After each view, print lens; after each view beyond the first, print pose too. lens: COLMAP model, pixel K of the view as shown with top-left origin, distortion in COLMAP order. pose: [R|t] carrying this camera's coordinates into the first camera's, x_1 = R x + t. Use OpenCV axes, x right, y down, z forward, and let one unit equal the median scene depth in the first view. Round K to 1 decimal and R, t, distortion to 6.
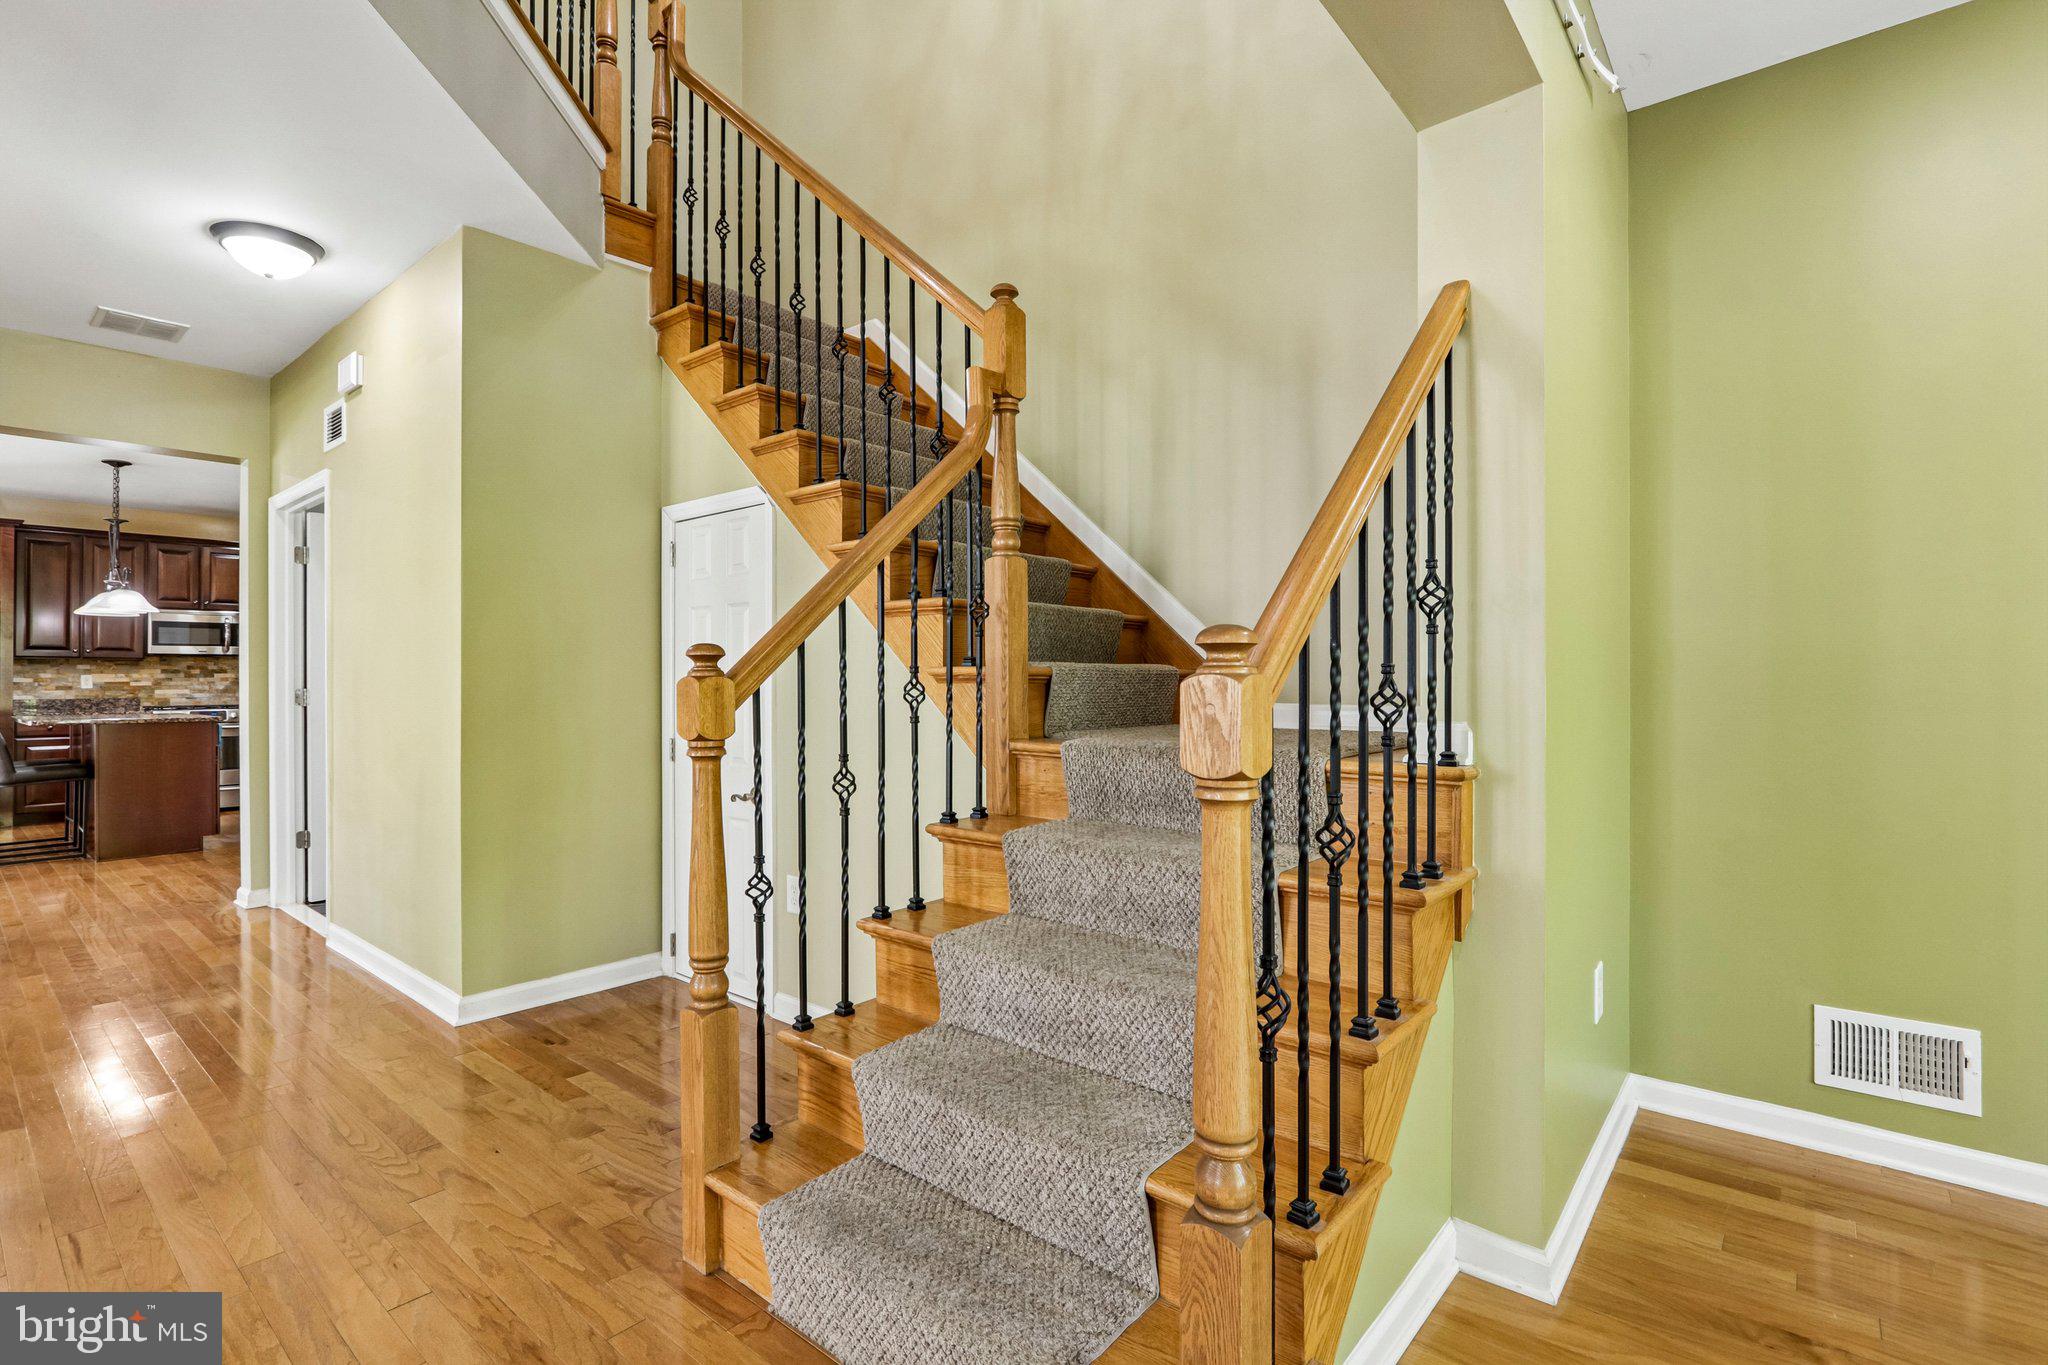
lens RADIAL K [[953.0, 0, 1025.7], [0, 953.0, 679.6], [0, 0, 1]] dist [-0.017060, 0.001494]
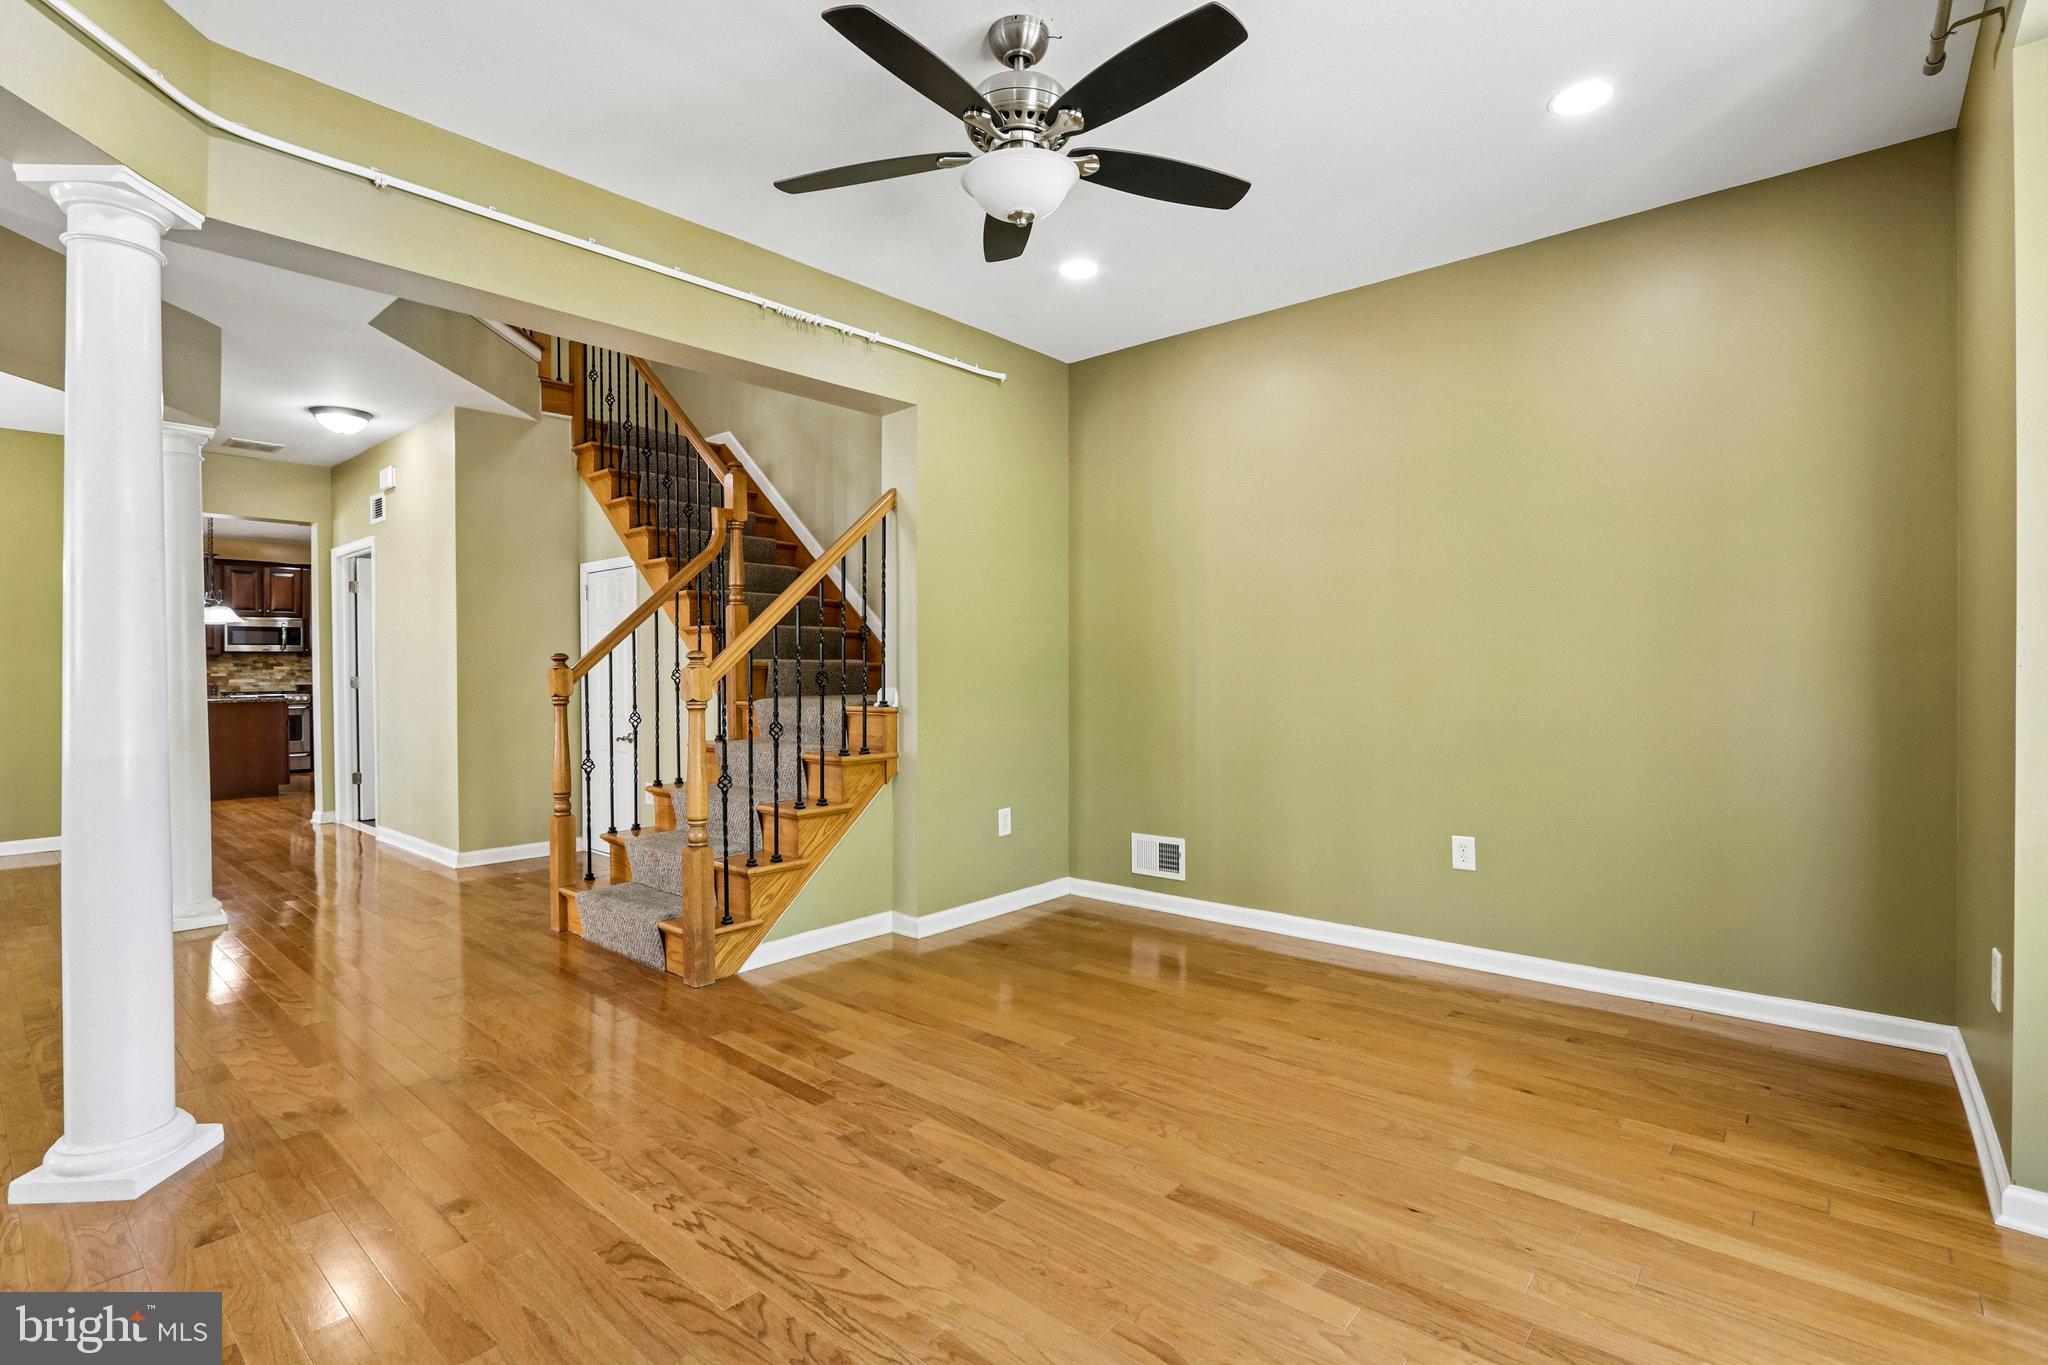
lens RADIAL K [[953.0, 0, 1031.1], [0, 953.0, 680.0], [0, 0, 1]] dist [-0.017060, 0.001494]
pose [[0.999962, -0.003305, -0.008122, 0.422866], [0.003398, 0.999929, 0.011437, 0.001556], [0.008084, -0.011464, 0.999902, -0.653786]]
